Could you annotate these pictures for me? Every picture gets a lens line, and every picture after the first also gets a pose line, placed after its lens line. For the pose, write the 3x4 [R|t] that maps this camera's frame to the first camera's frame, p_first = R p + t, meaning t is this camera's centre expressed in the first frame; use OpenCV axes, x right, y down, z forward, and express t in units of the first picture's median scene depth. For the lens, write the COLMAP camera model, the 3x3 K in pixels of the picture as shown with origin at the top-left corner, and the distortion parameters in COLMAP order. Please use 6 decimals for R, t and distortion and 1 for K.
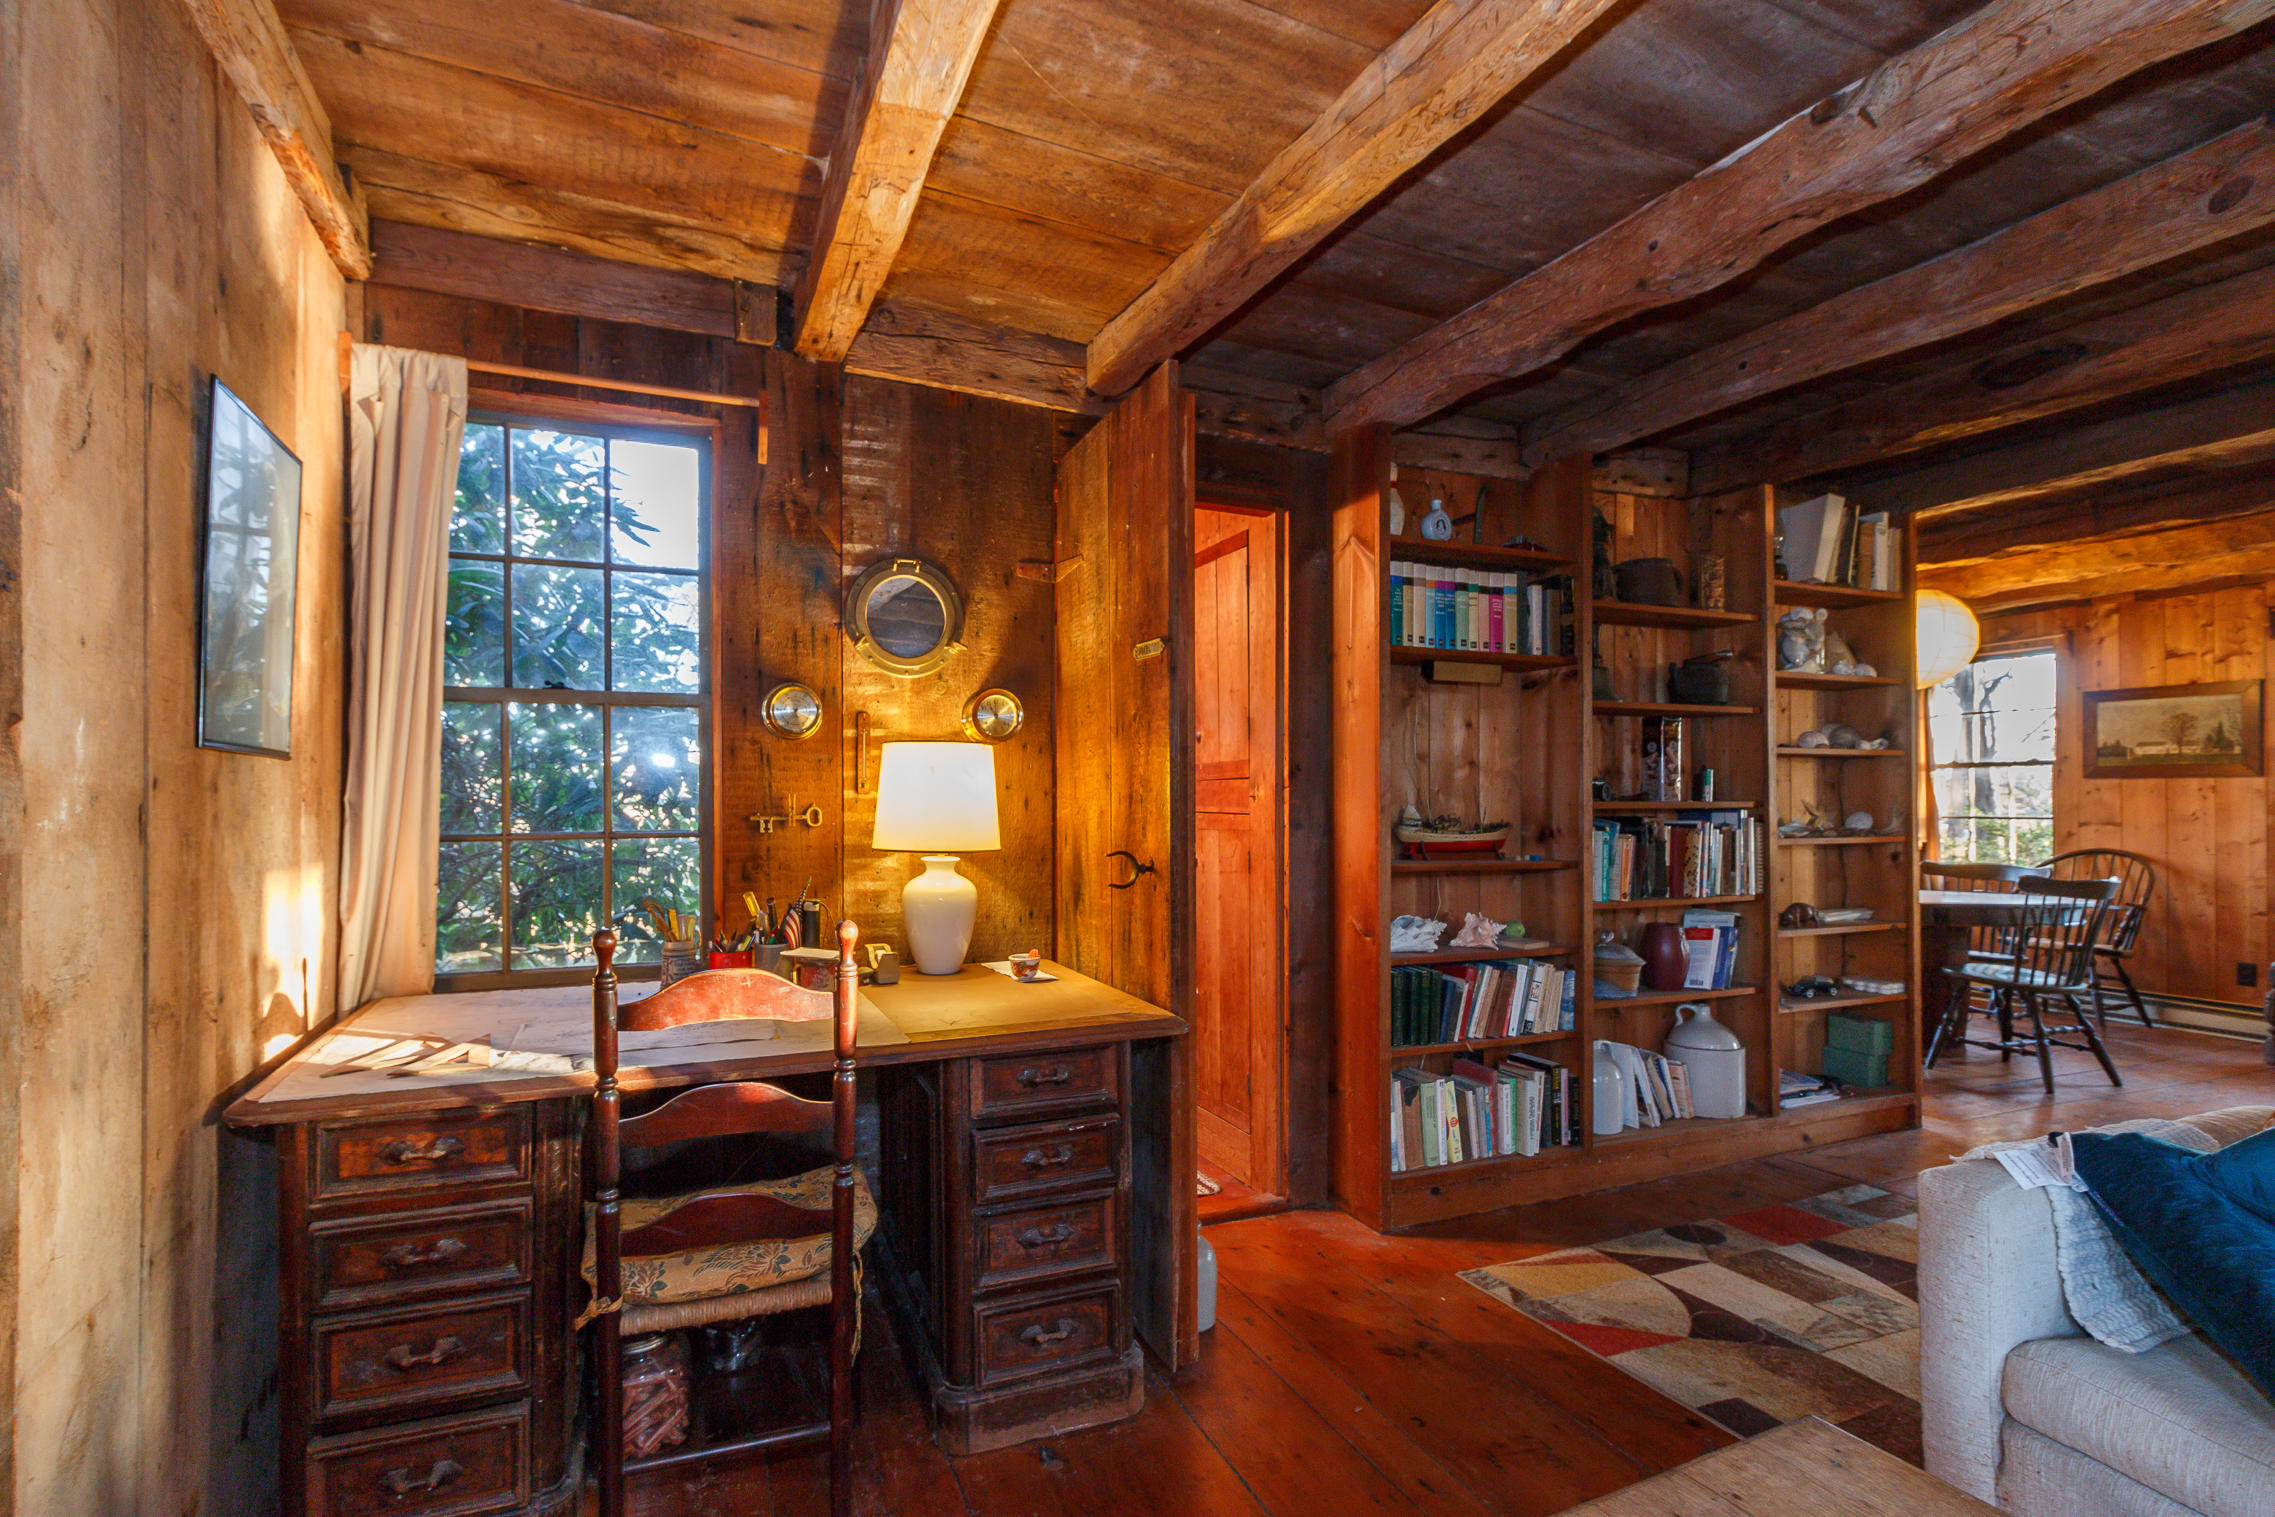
lens RADIAL K [[1070.6, 0, 1071.4], [0, 1070.6, 797.0], [0, 0, 1]] dist [0.002778, 0.000715]
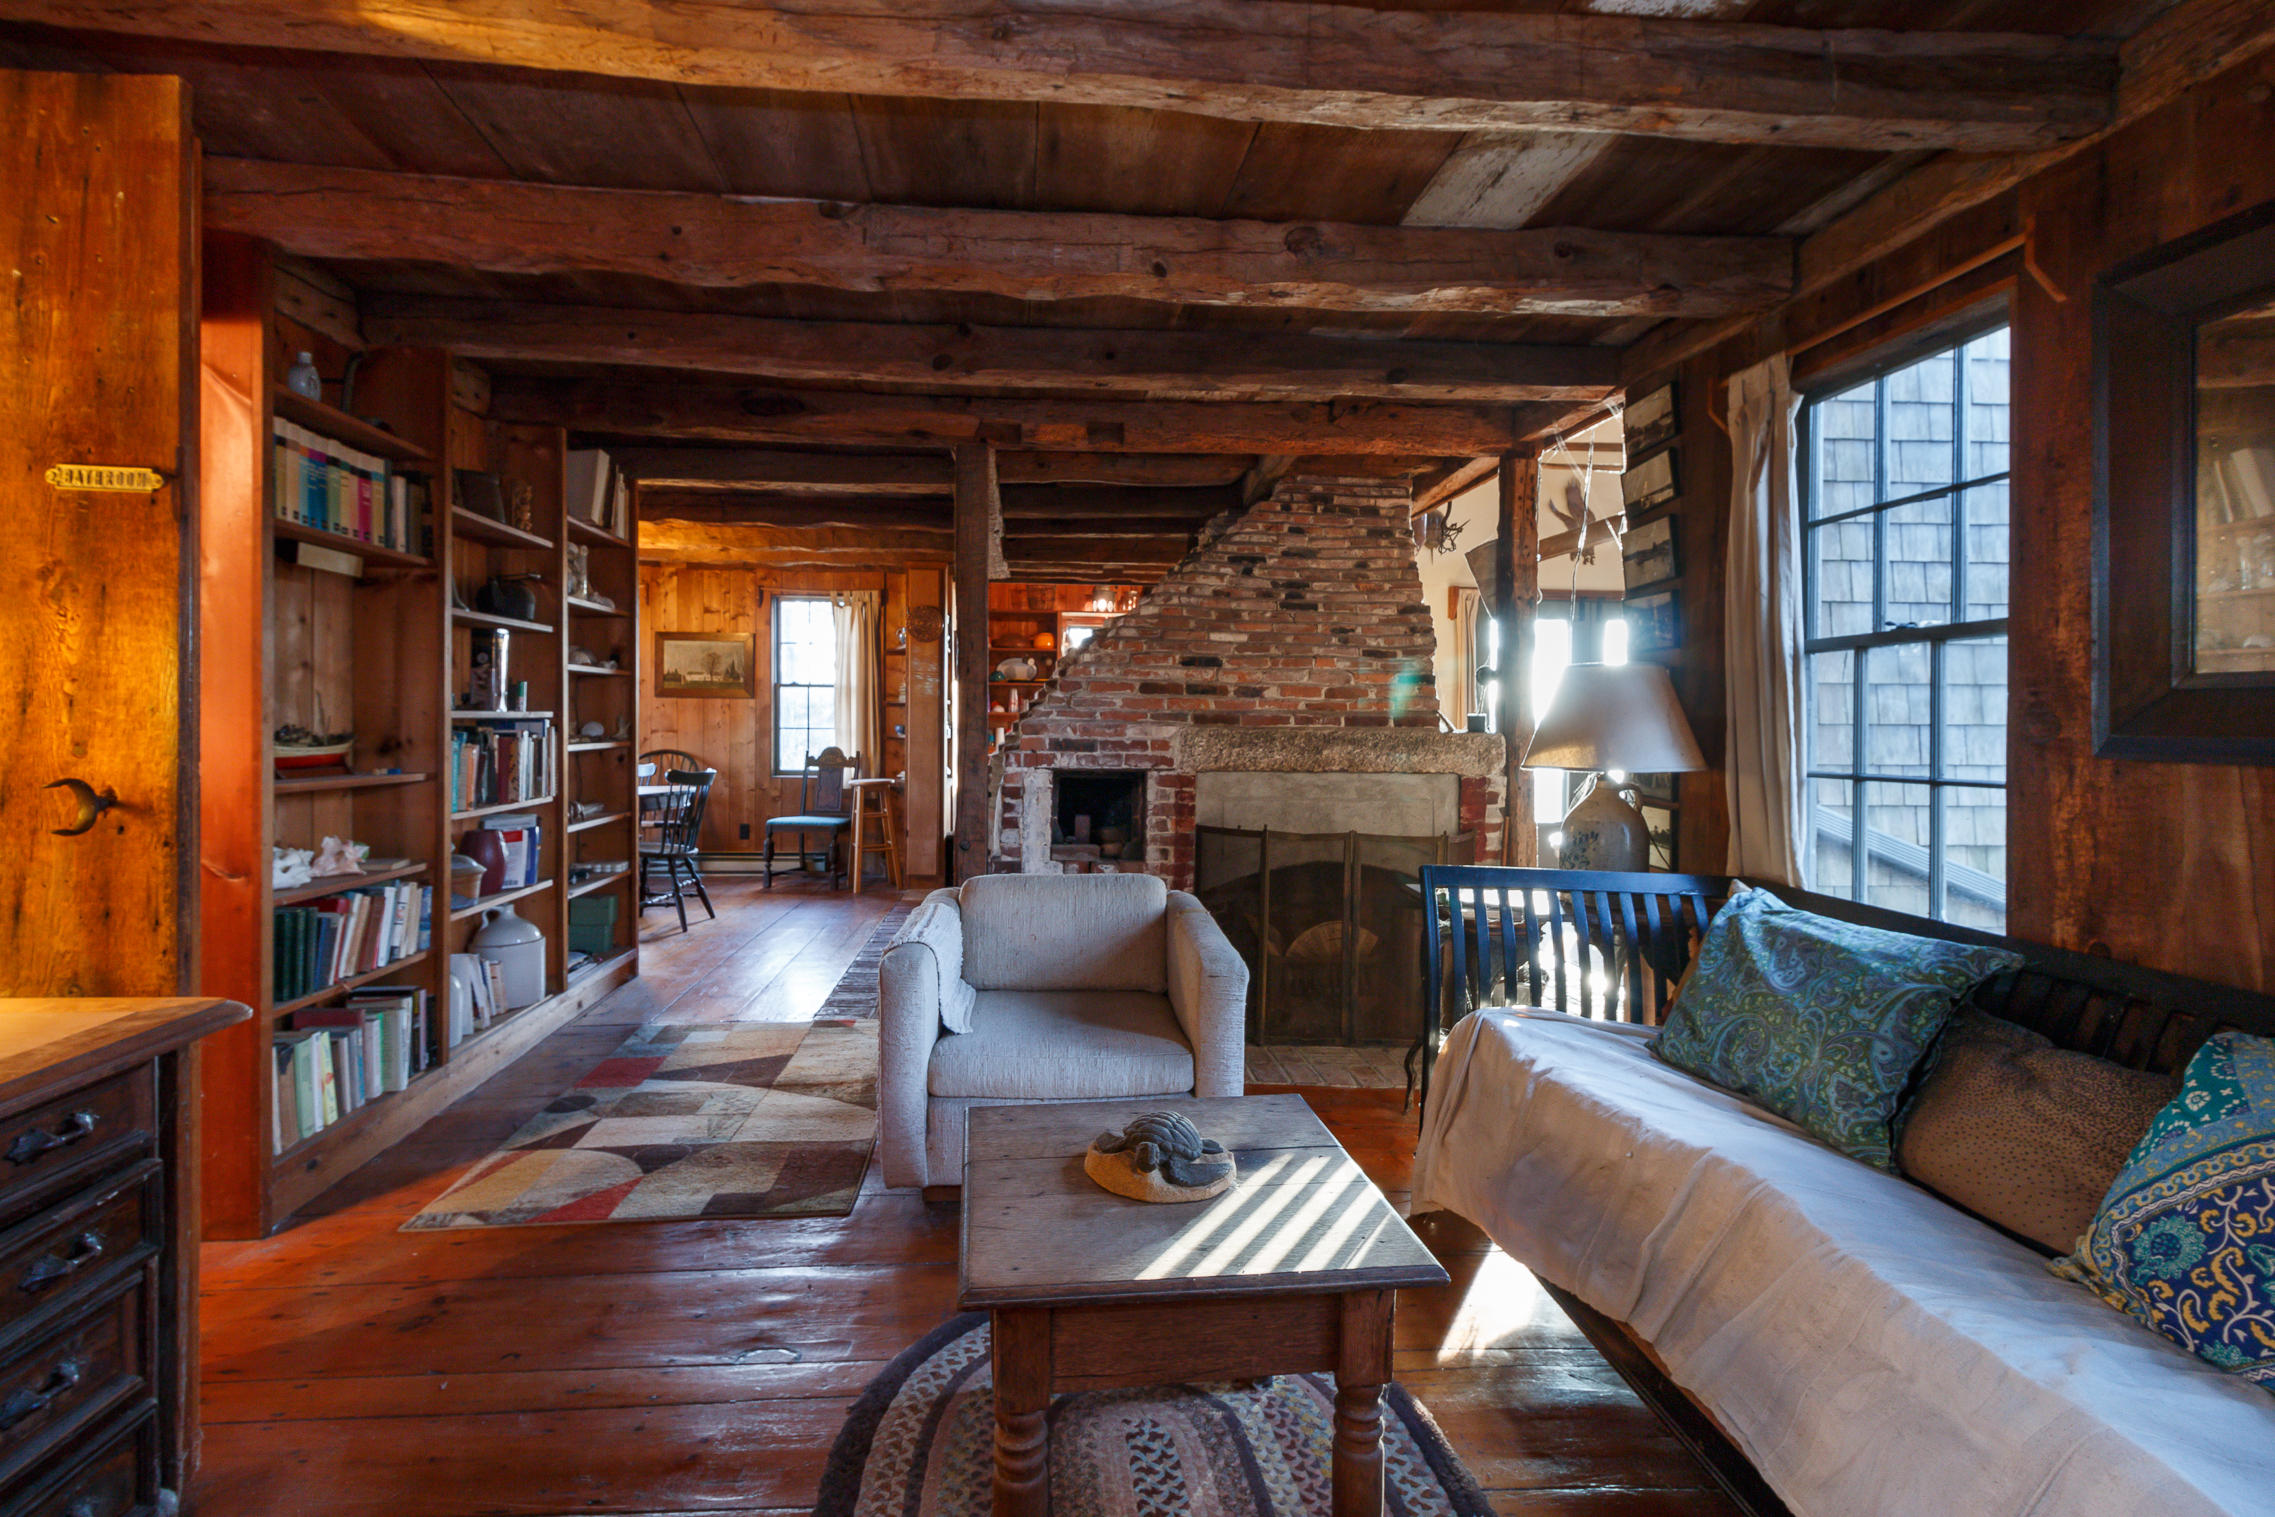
lens RADIAL K [[1082.9, 0, 1104.9], [0, 1082.9, 726.8], [0, 0, 1]] dist [0.001348, 0.004102]
pose [[0.287413, -0.003701, 0.957800, -0.291826], [-0.012753, 0.999889, 0.007691, 0.003569], [-0.957722, -0.014425, 0.287334, 0.142012]]
